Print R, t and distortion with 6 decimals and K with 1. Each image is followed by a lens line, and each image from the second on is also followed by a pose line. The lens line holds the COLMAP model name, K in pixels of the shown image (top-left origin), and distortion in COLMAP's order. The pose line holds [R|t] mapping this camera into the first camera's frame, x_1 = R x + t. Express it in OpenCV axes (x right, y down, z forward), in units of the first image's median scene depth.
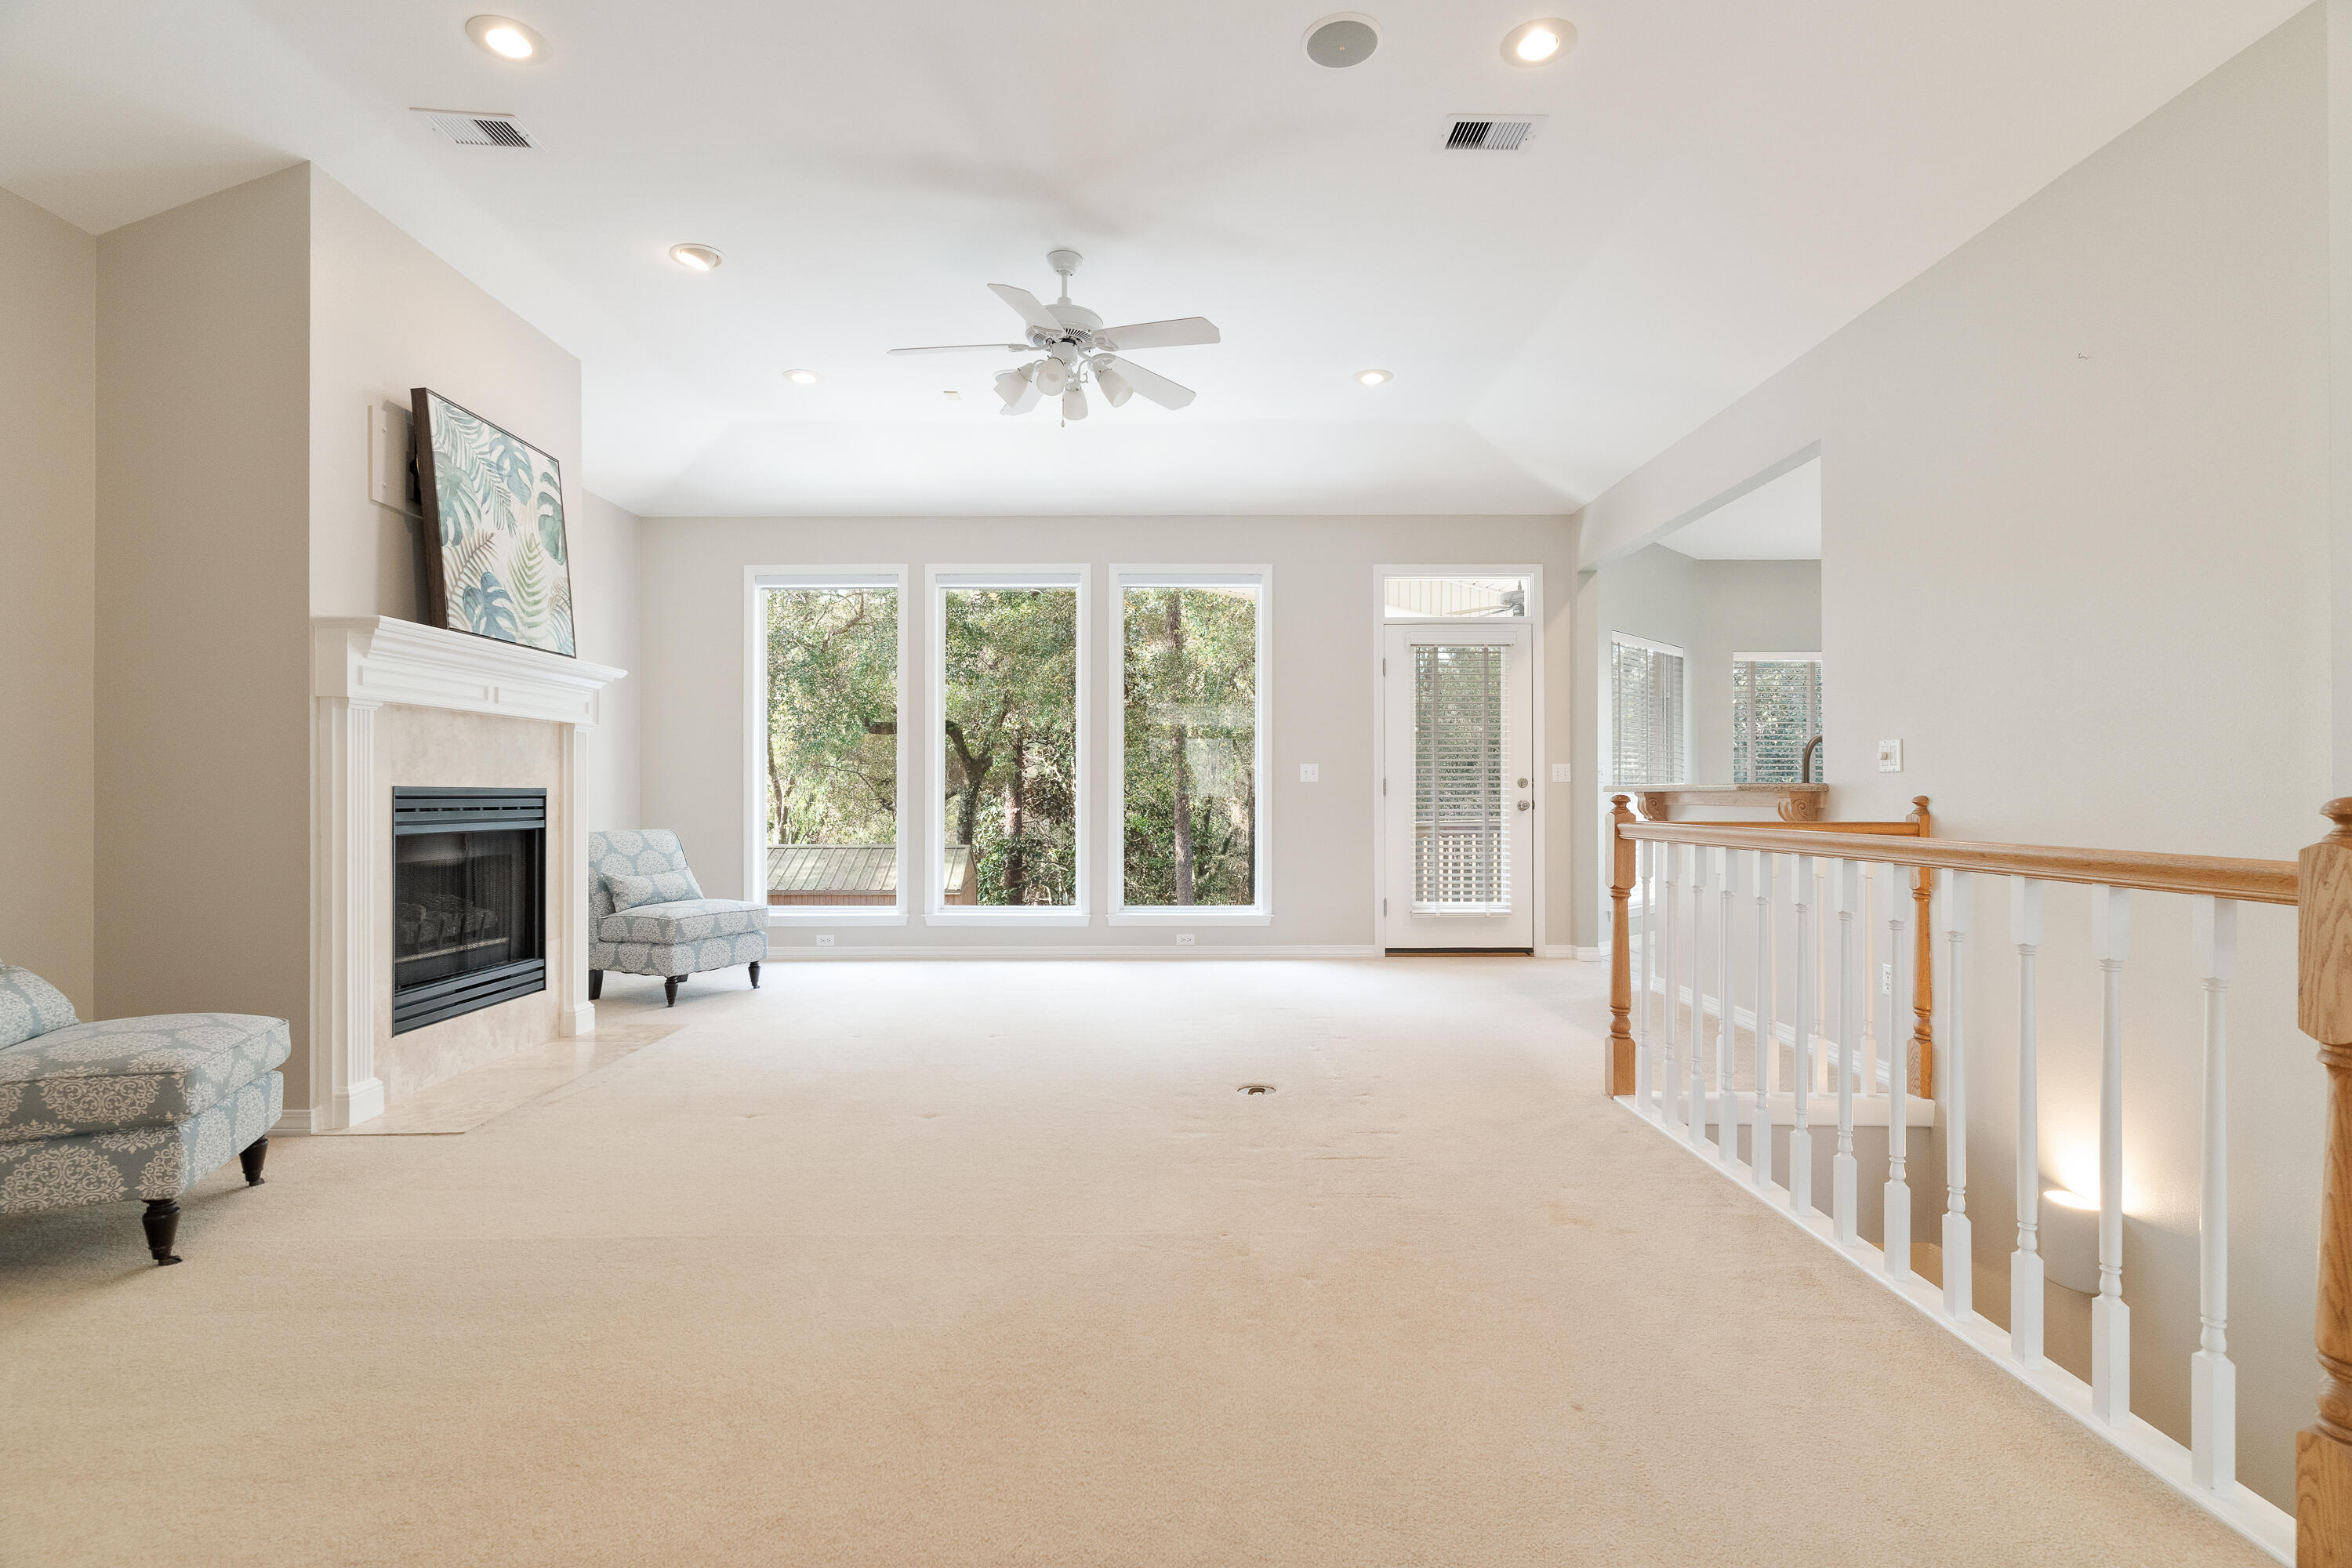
lens RADIAL K [[1134.5, 0, 1172.9], [0, 1134.5, 791.0], [0, 0, 1]] dist [0.006202, 0.000632]
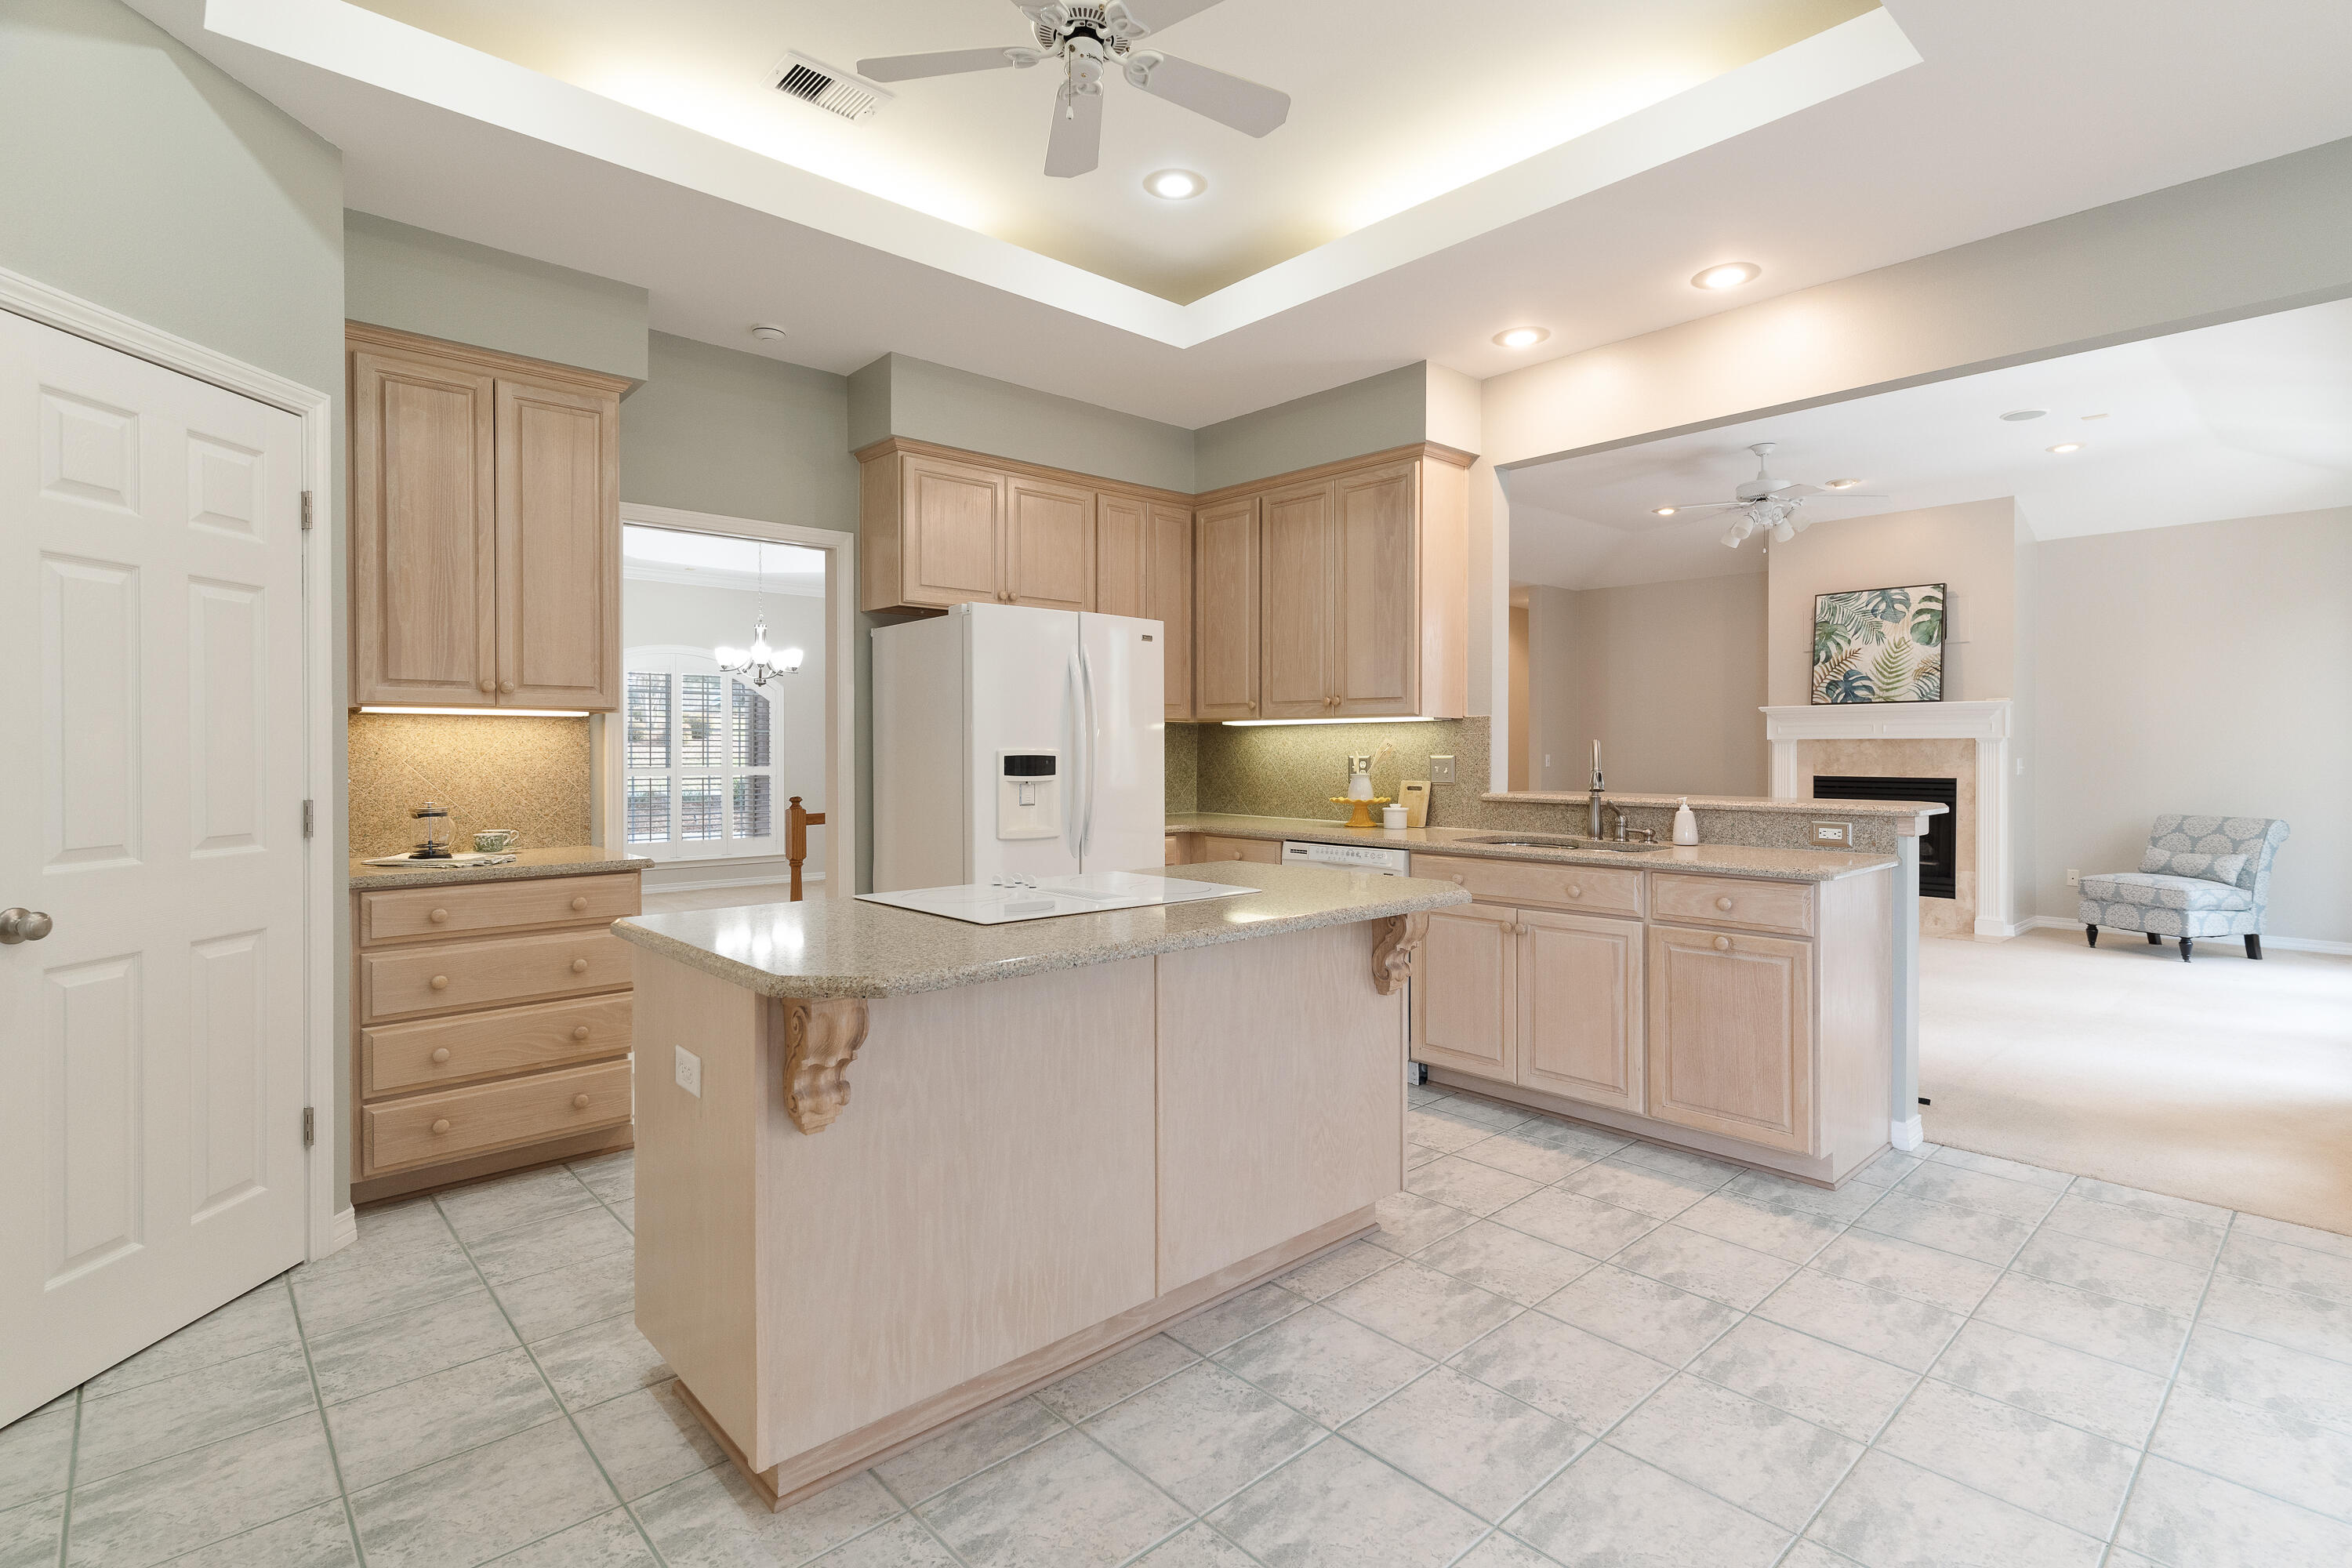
lens RADIAL K [[1134.5, 0, 1176.6], [0, 1134.5, 769.3], [0, 0, 1]] dist [0.006202, 0.000632]
pose [[-0.740449, 0.006152, -0.672084, 1.551103], [-0.001201, 0.999944, 0.010477, -0.034983], [0.672111, 0.008565, -0.740401, 1.610842]]
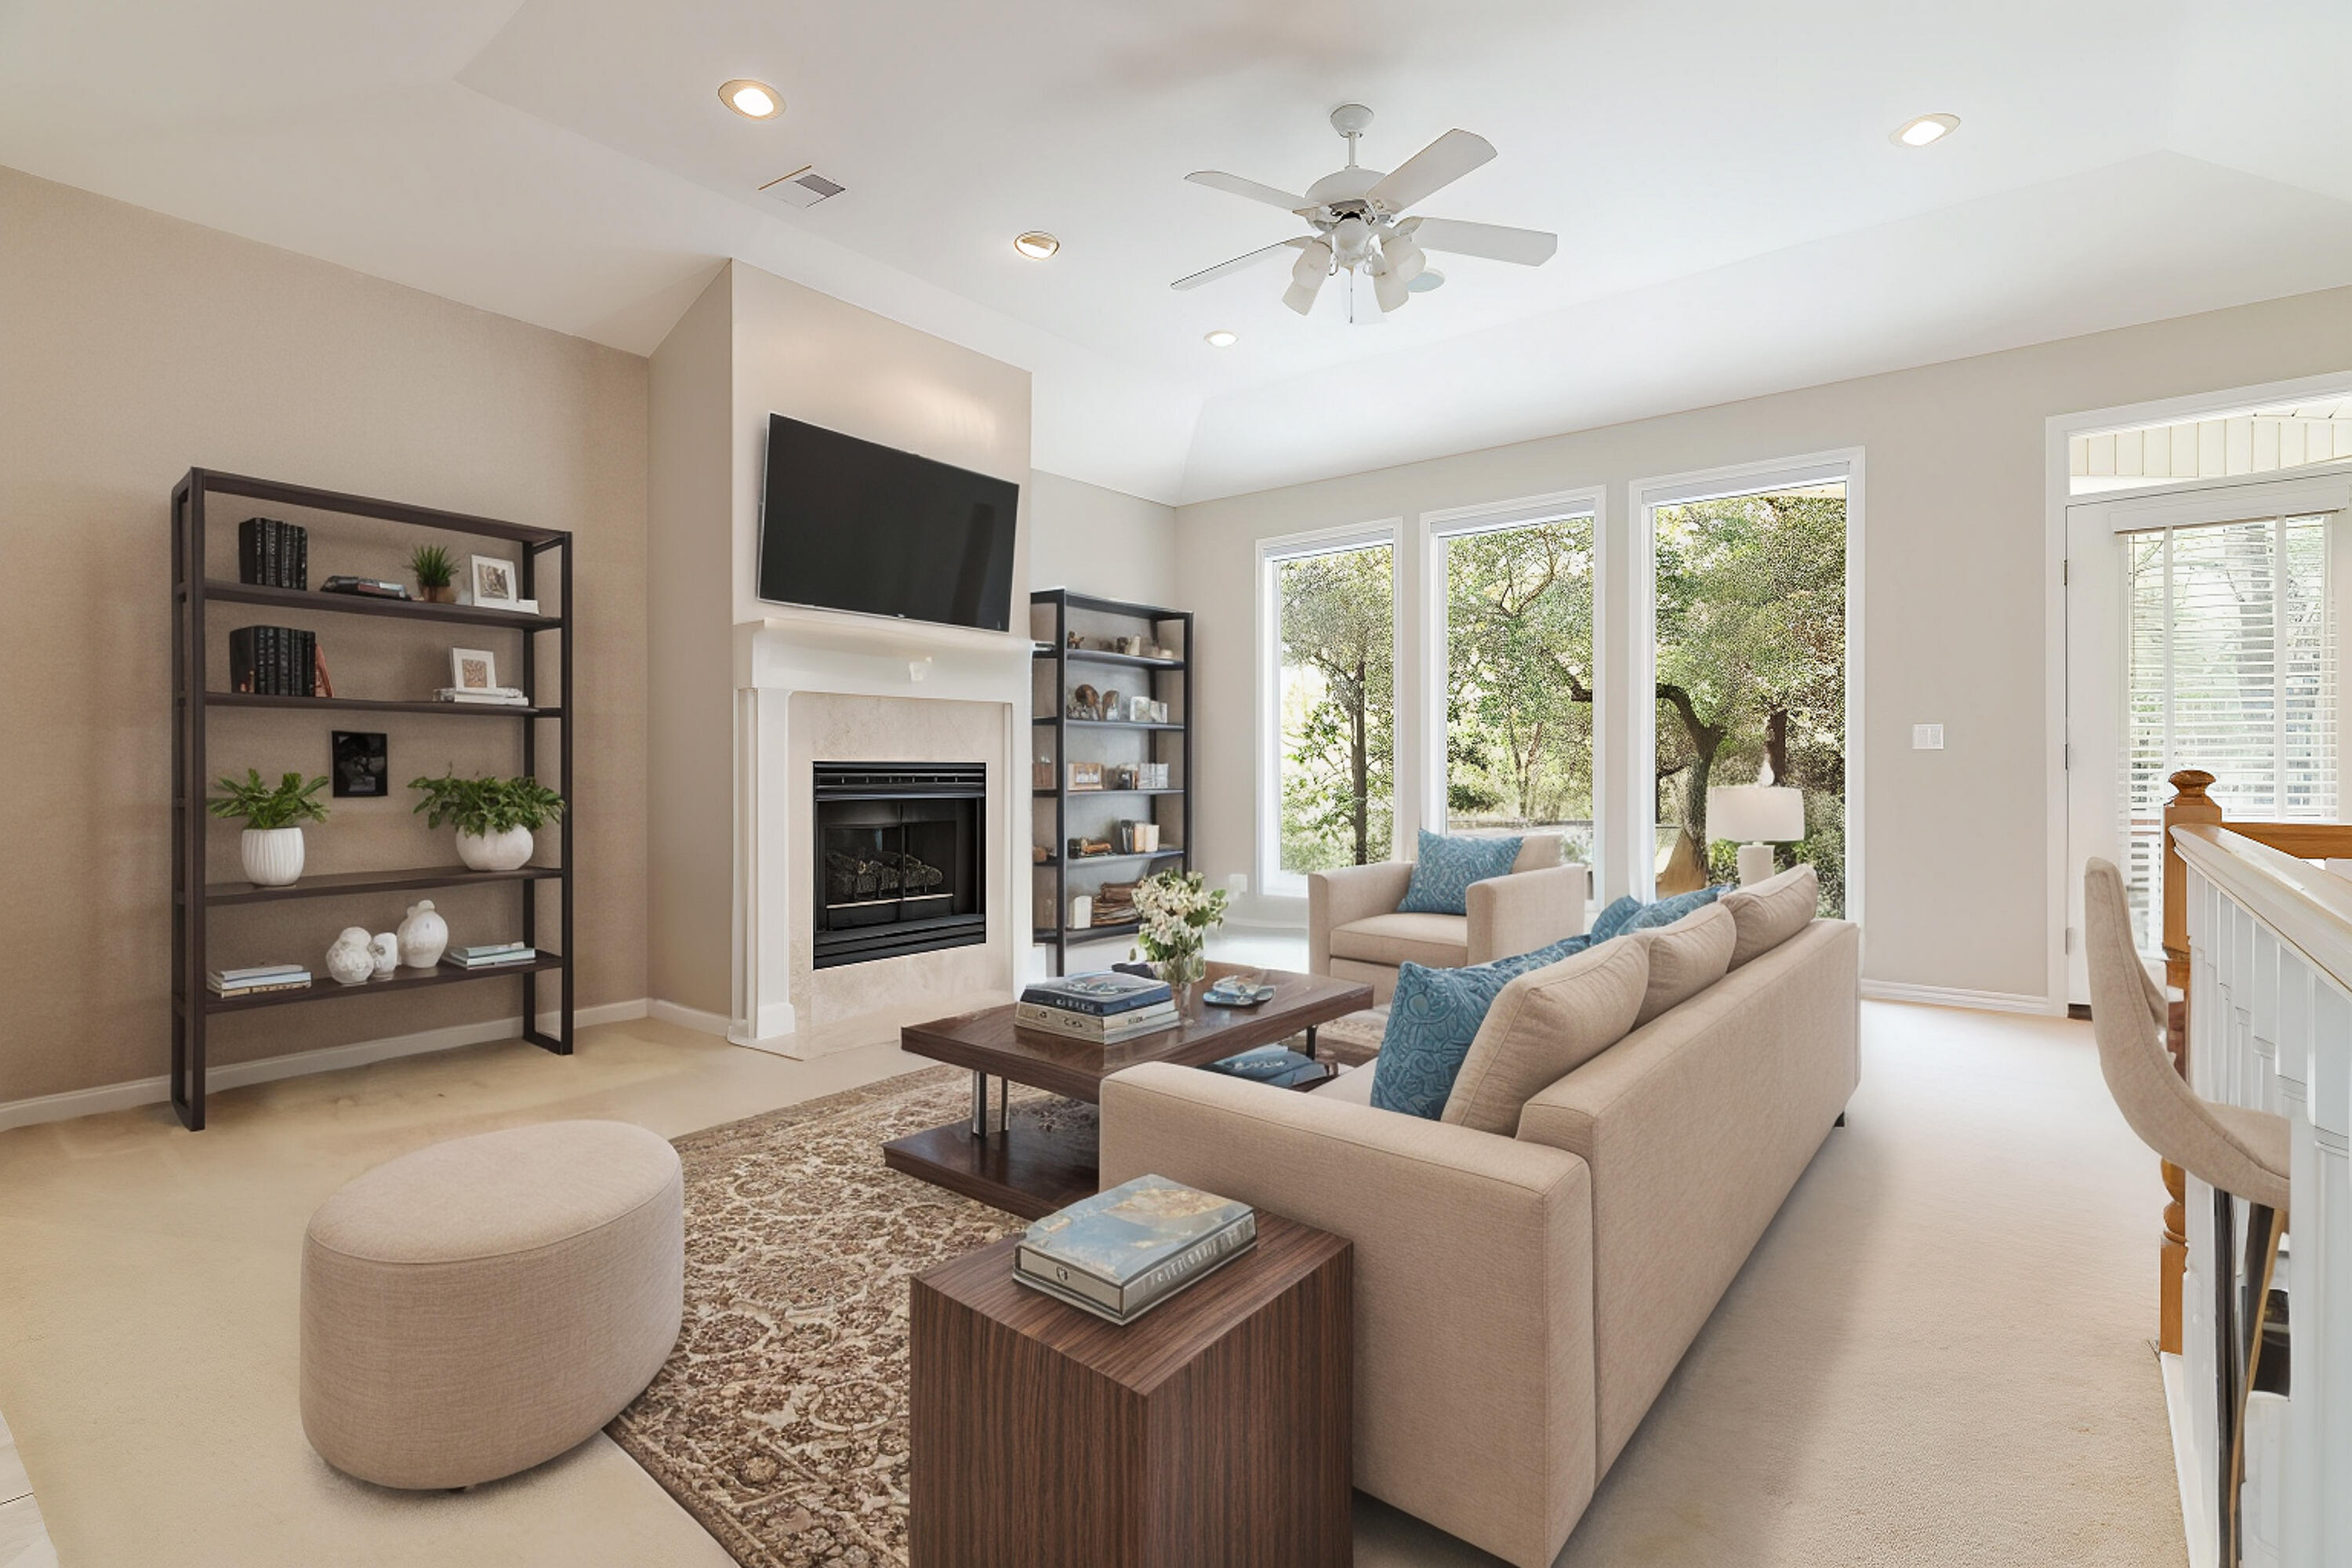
lens RADIAL K [[1134.2, 0, 1173.8], [0, 1134.2, 768.9], [0, 0, 1]] dist [0.002467, 0.000353]
pose [[0.776750, 0.001194, -0.629808, 0.321413], [0.001965, 0.999989, 0.004320, -0.000274], [0.629806, -0.004593, 0.776739, 0.276398]]
